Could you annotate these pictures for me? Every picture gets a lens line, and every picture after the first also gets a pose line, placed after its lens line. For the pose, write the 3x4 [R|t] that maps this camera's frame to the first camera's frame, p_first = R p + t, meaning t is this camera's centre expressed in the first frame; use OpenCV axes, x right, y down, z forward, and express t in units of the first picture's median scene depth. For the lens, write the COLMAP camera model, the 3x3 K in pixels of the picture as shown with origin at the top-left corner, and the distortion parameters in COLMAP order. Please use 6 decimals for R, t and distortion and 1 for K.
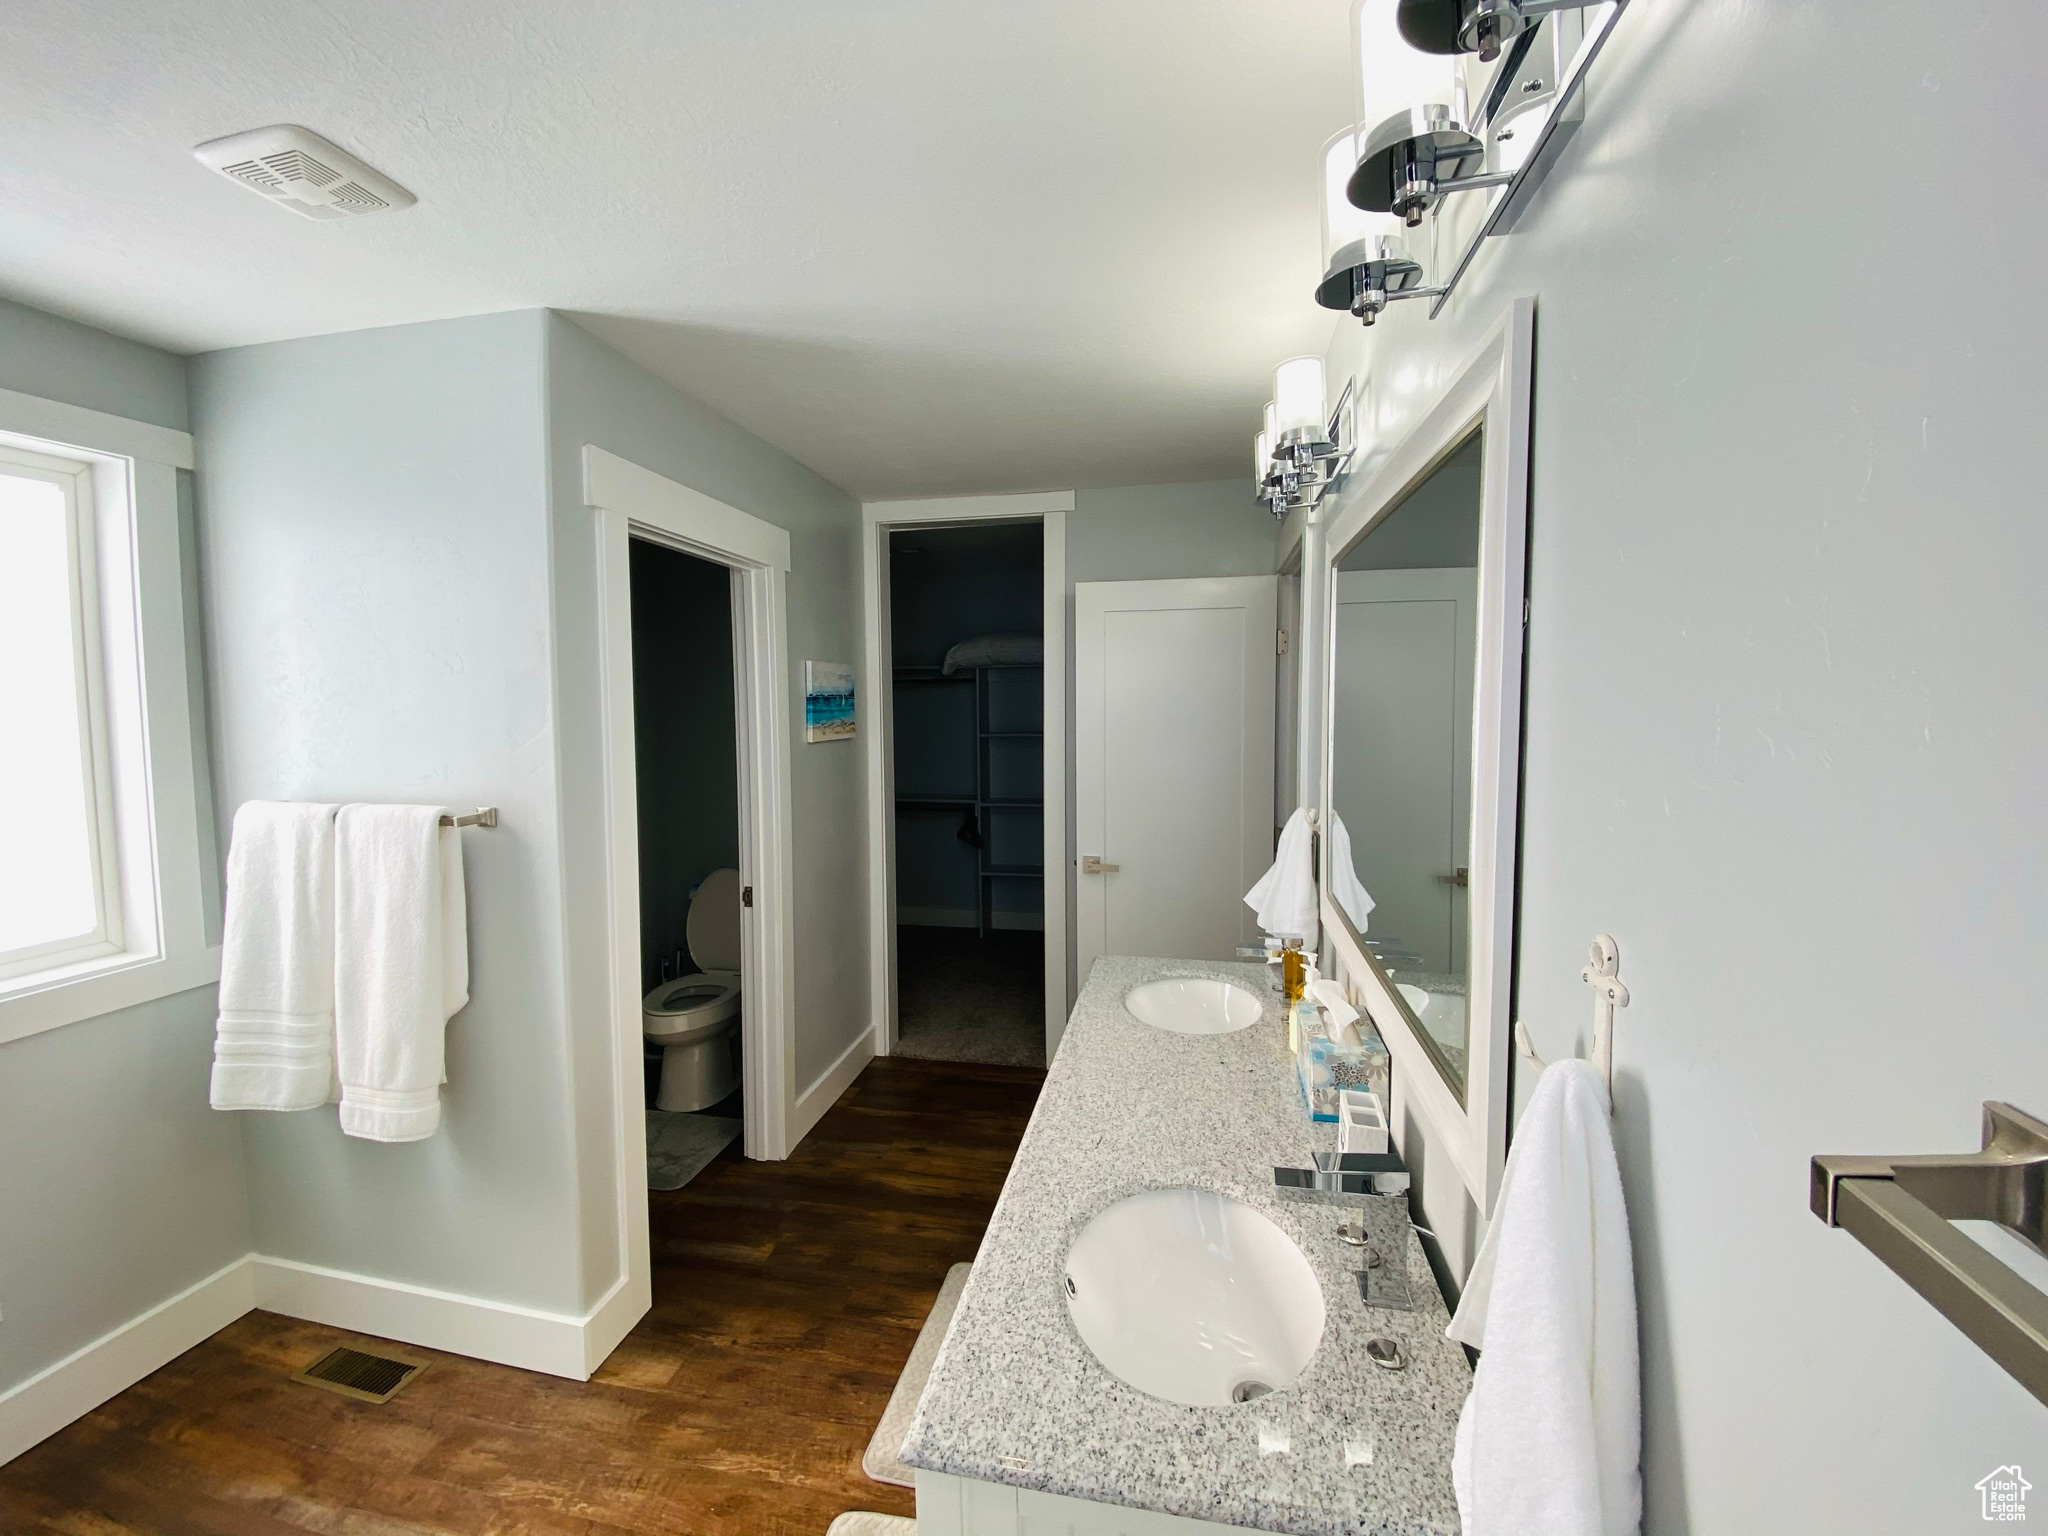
lens RADIAL K [[836.3, 0, 1019.3], [0, 836.3, 758.0], [0, 0, 1]] dist [0.008351, -0.015381]
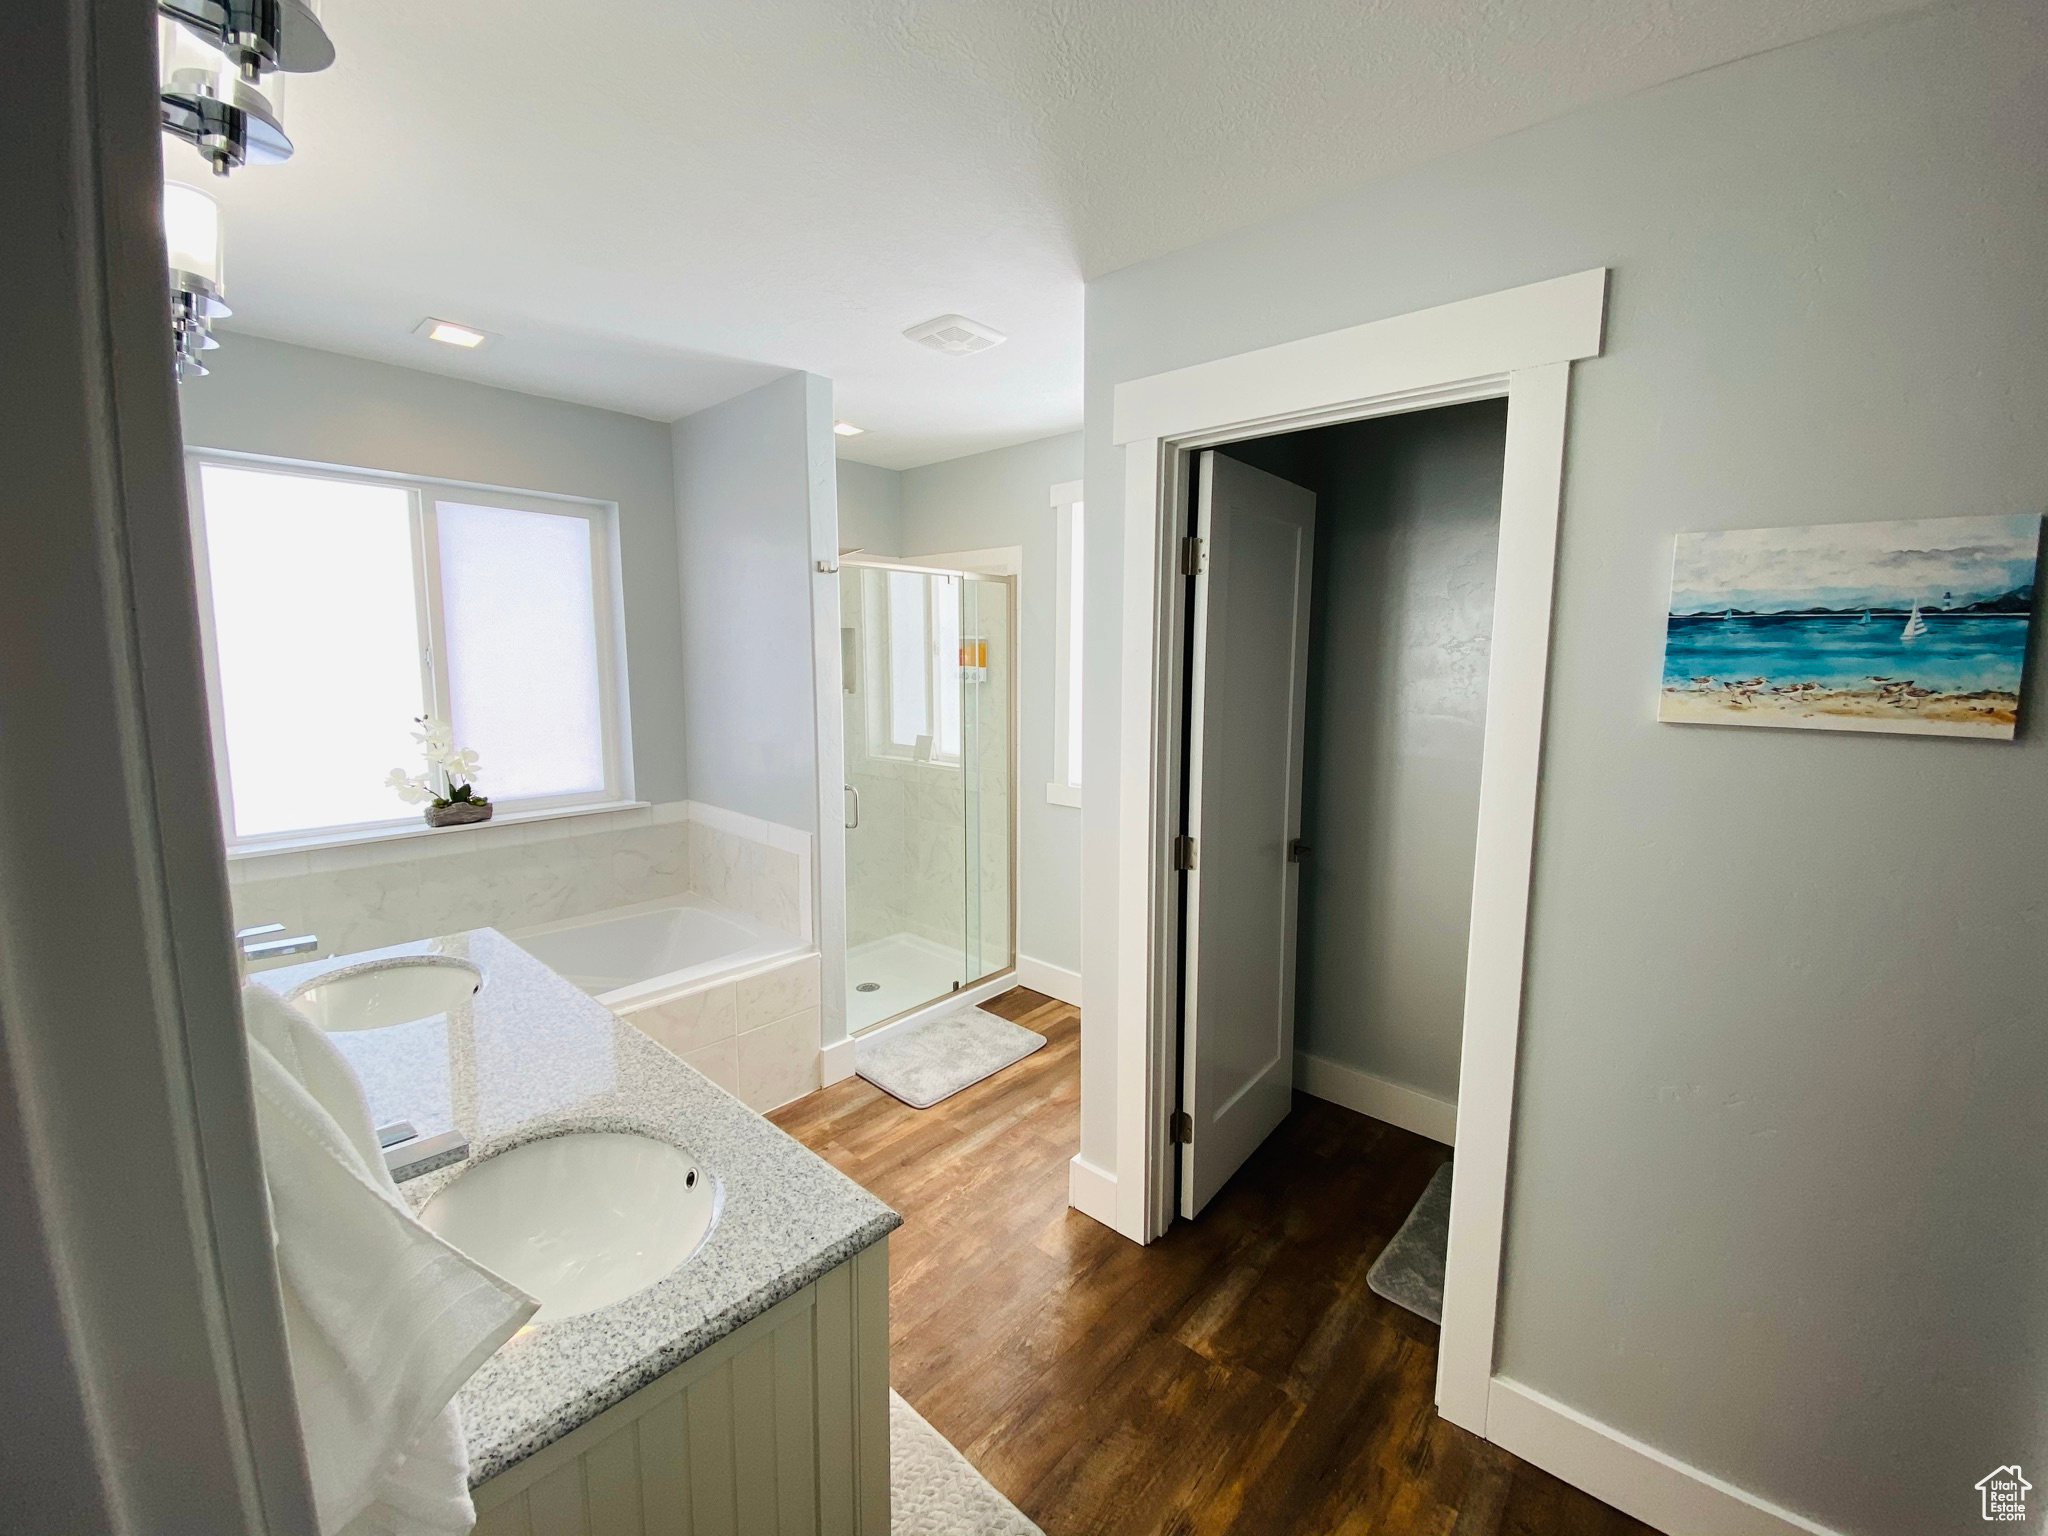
lens RADIAL K [[836.3, 0, 1023.6], [0, 836.3, 757.8], [0, 0, 1]] dist [0.008351, -0.015381]
pose [[-0.513744, 0.119794, -0.849539, 0.381987], [-0.046155, 0.984911, 0.166795, -0.073871], [0.856701, 0.124900, -0.500463, 1.197464]]
